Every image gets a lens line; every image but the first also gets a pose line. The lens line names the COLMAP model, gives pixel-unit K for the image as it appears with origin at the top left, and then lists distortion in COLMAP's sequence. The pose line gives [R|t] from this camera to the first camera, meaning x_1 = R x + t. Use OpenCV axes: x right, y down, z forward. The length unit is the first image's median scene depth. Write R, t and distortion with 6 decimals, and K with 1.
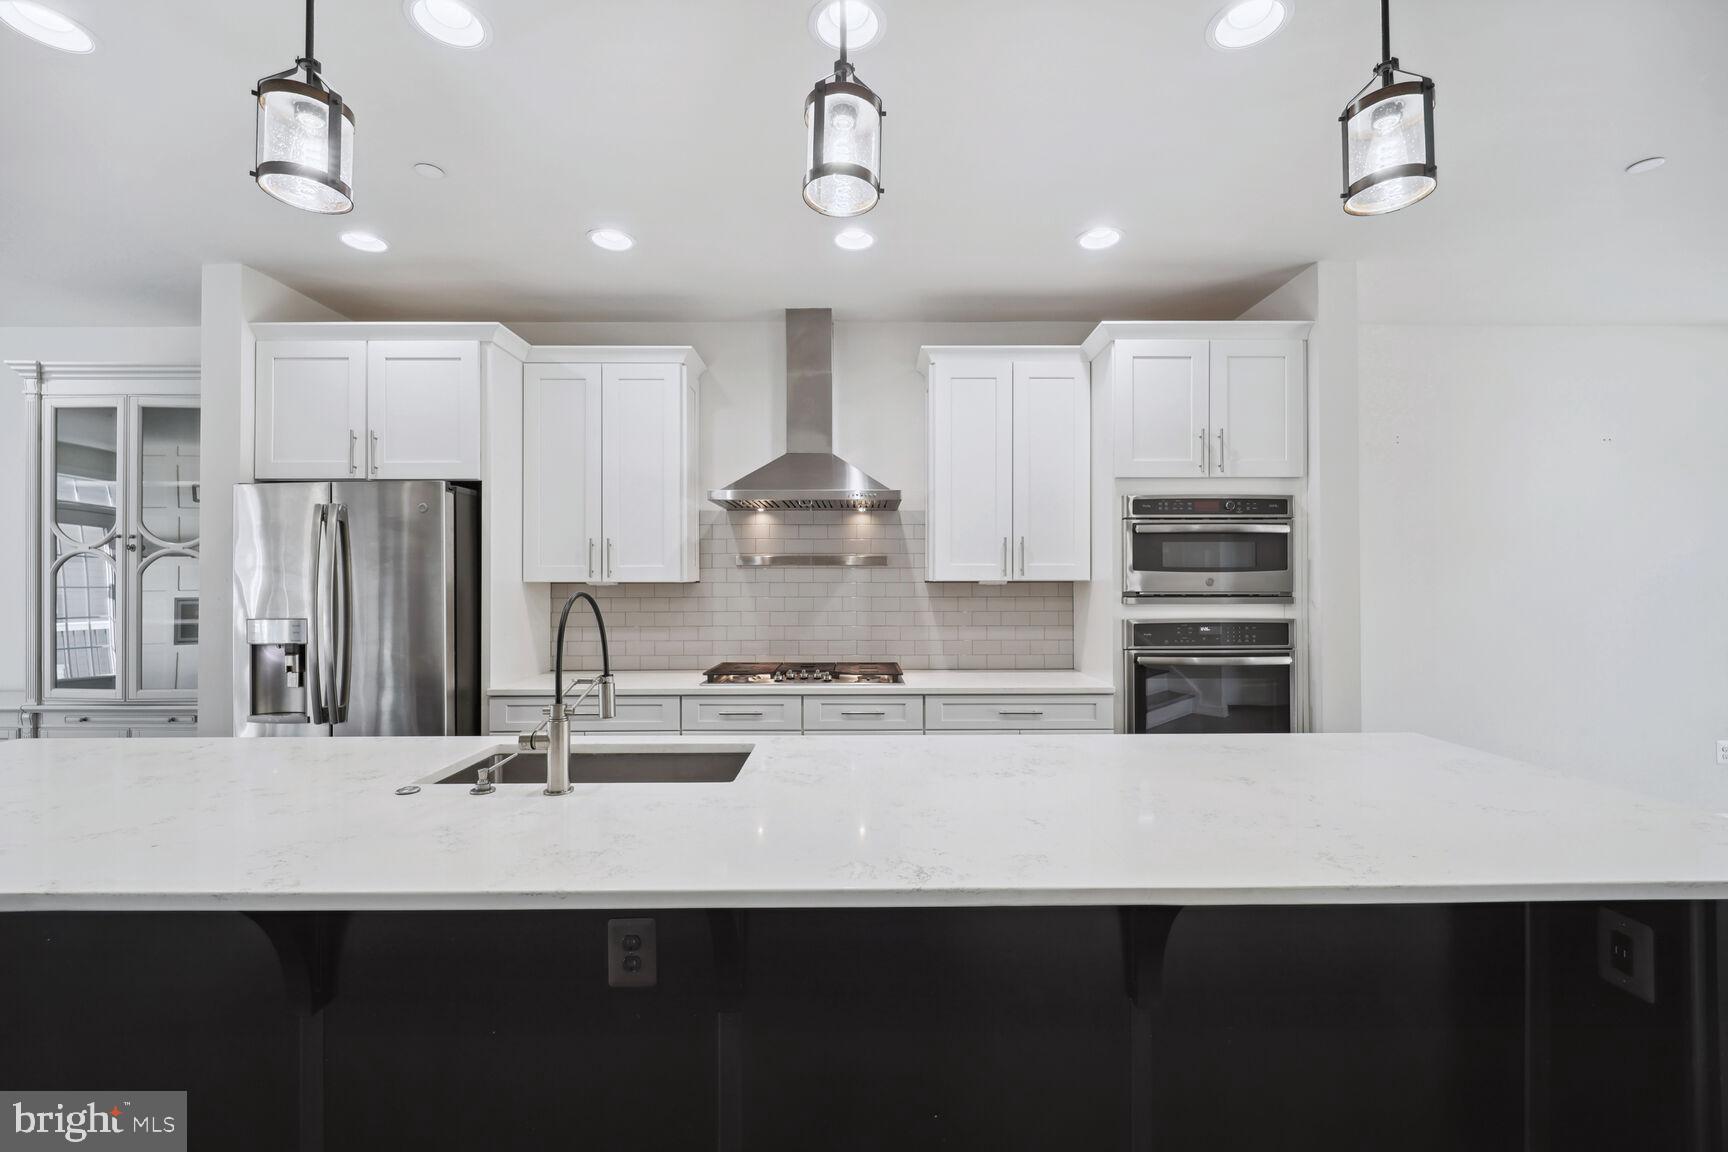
lens RADIAL K [[703.8, 0, 863.7], [0, 703.8, 581.4], [0, 0, 1]] dist [-0.001591, -0.002775]
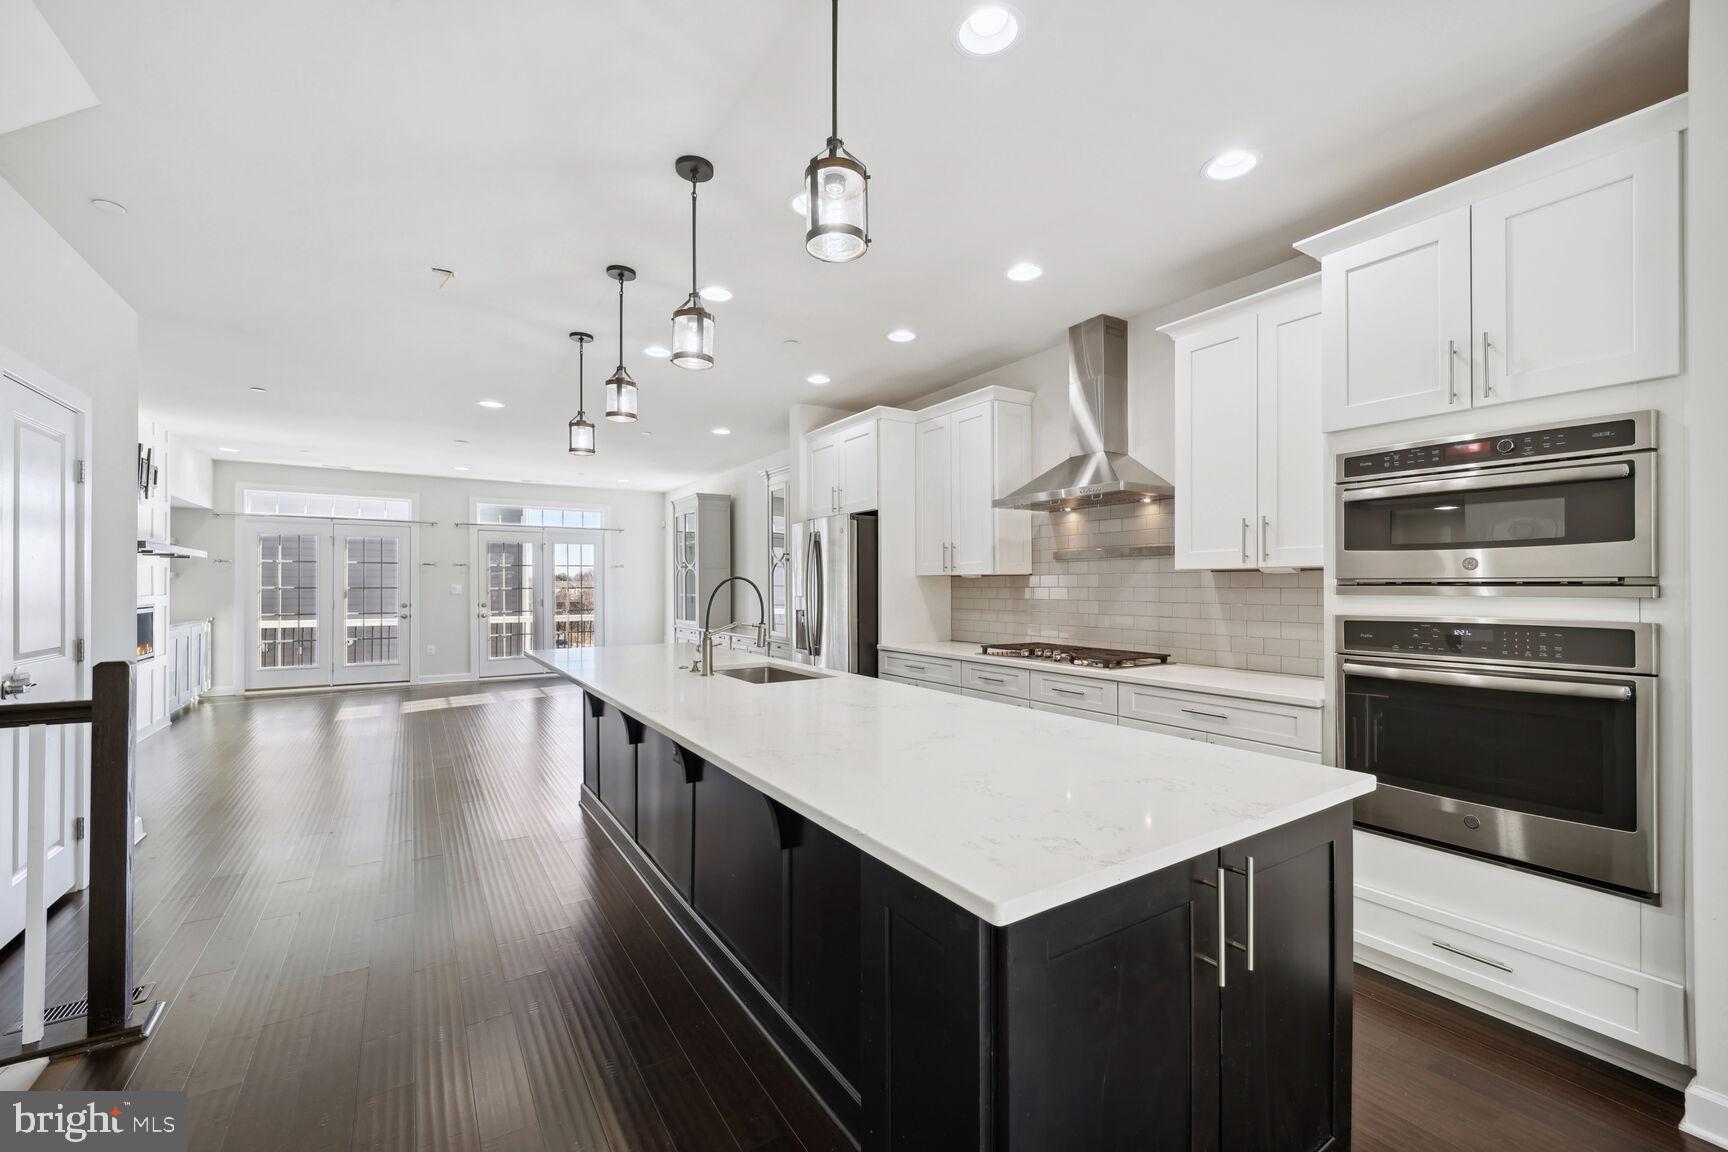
lens RADIAL K [[703.8, 0, 864.2], [0, 703.8, 586.9], [0, 0, 1]] dist [-0.001591, -0.002775]
pose [[0.537700, 0.002367, -0.843133, 0.712235], [0.003217, 0.999983, 0.004859, 0.017349], [0.843130, -0.005325, 0.537683, 0.139465]]
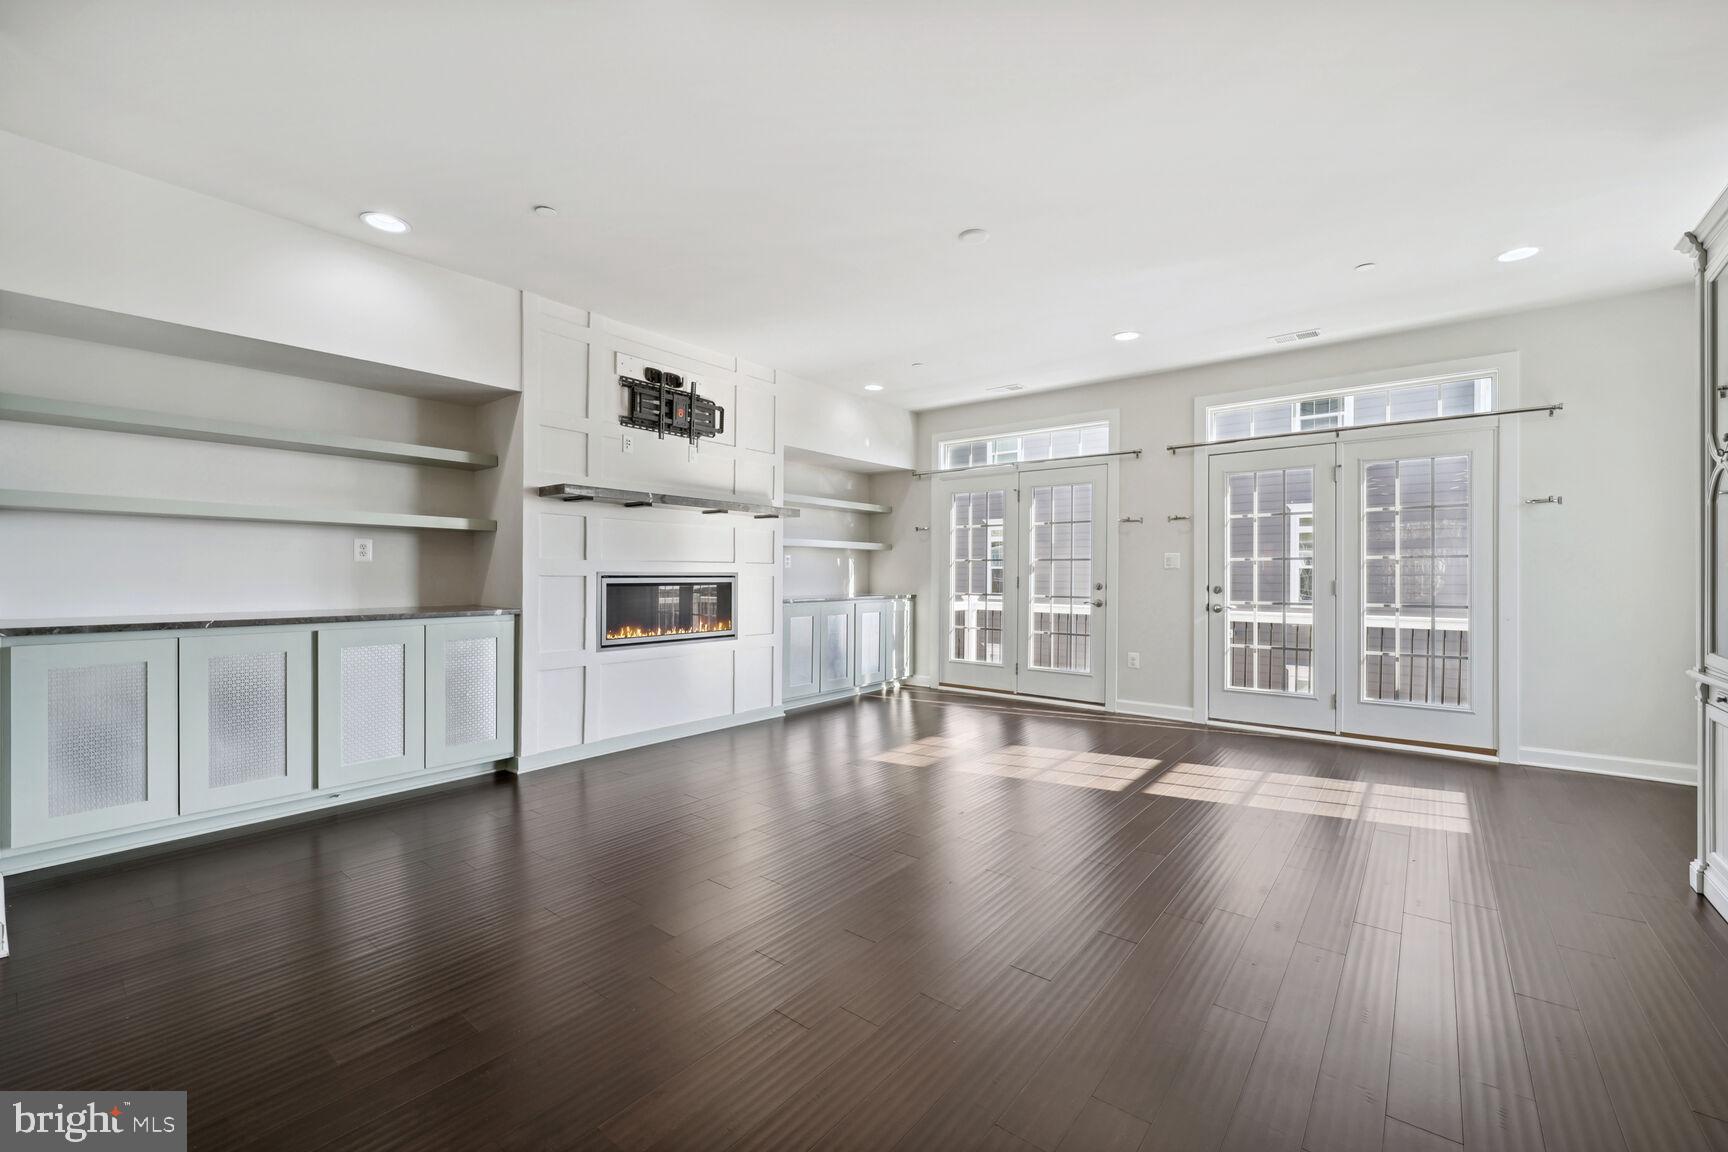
lens RADIAL K [[703.8, 0, 854.7], [0, 703.8, 576.3], [0, 0, 1]] dist [-0.001591, -0.002775]
pose [[-0.635199, 0.002227, -0.772345, -0.851561], [-0.001244, 0.999992, 0.003906, 0.068249], [0.772348, 0.003442, -0.635191, 0.770900]]
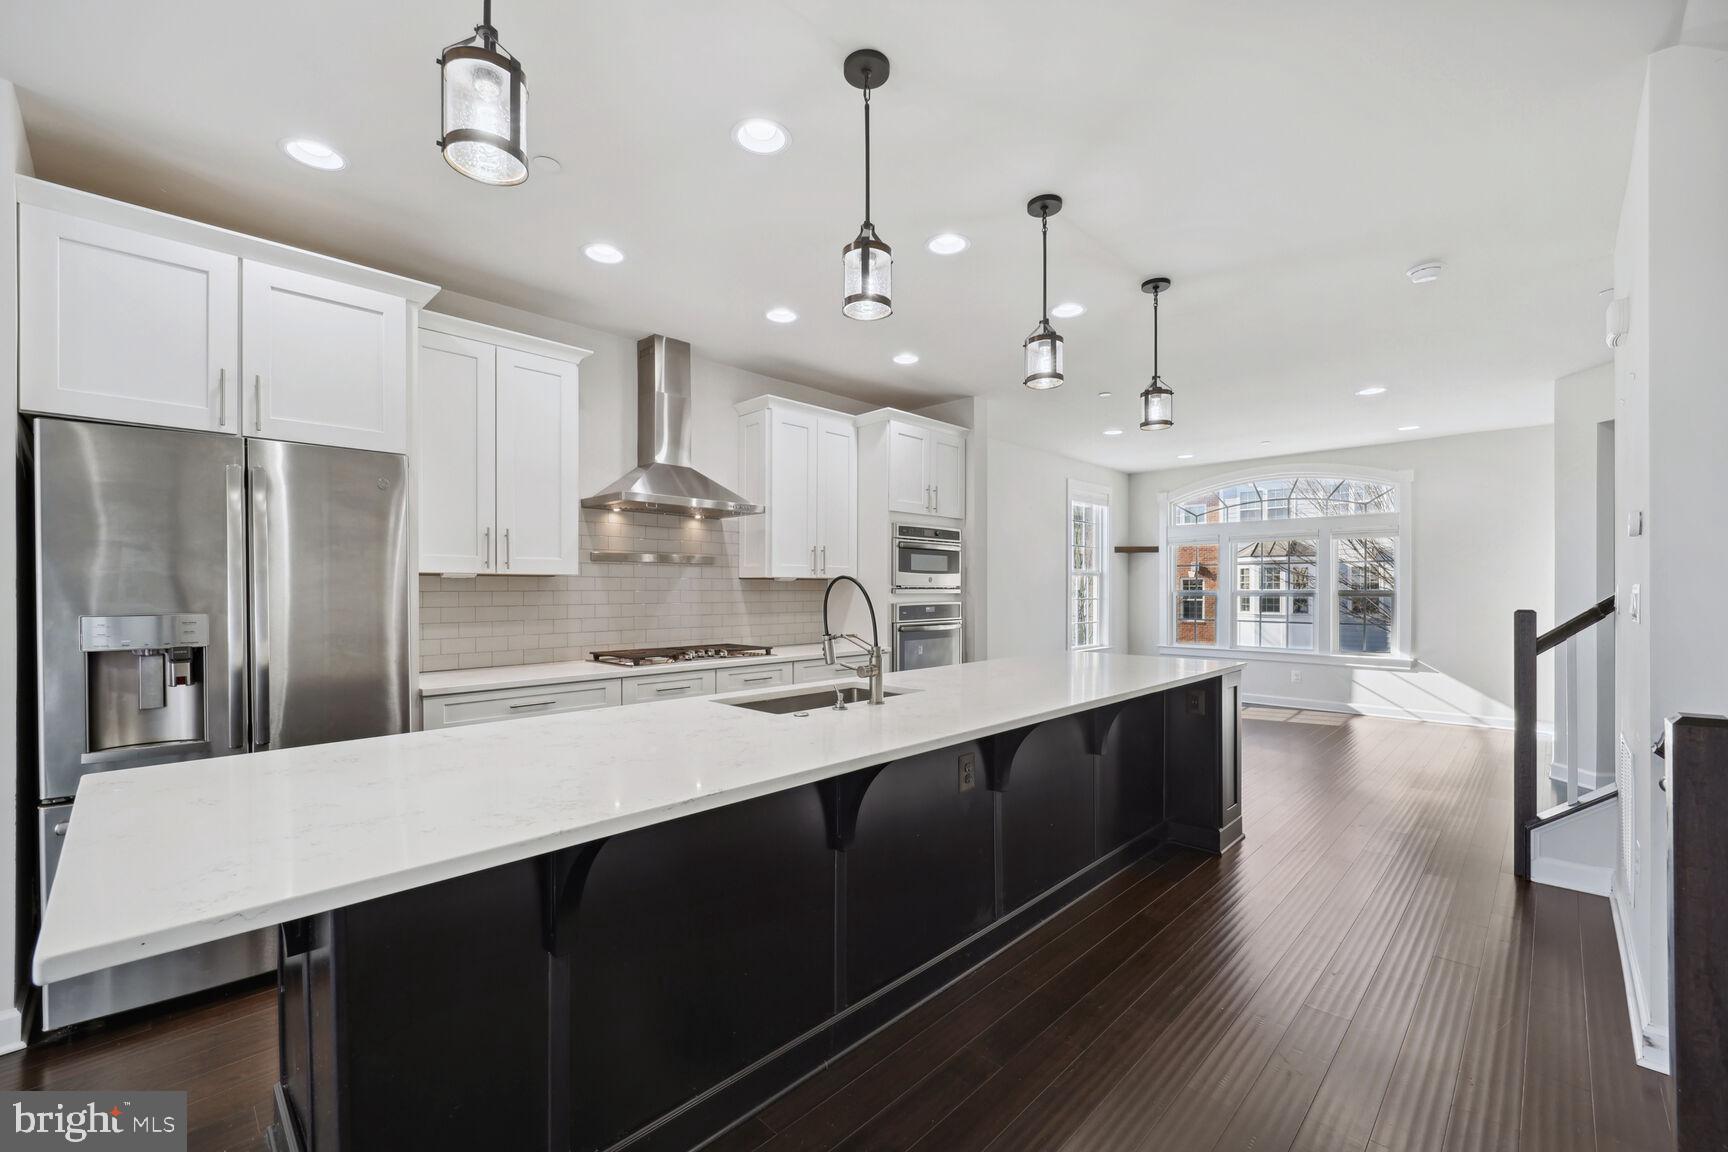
lens RADIAL K [[703.8, 0, 857.4], [0, 703.8, 592.7], [0, 0, 1]] dist [-0.001591, -0.002775]
pose [[0.708049, -0.001671, 0.706161, -0.738230], [-0.002037, 0.999988, 0.004410, 0.022892], [-0.706160, -0.004561, 0.708038, -0.030841]]
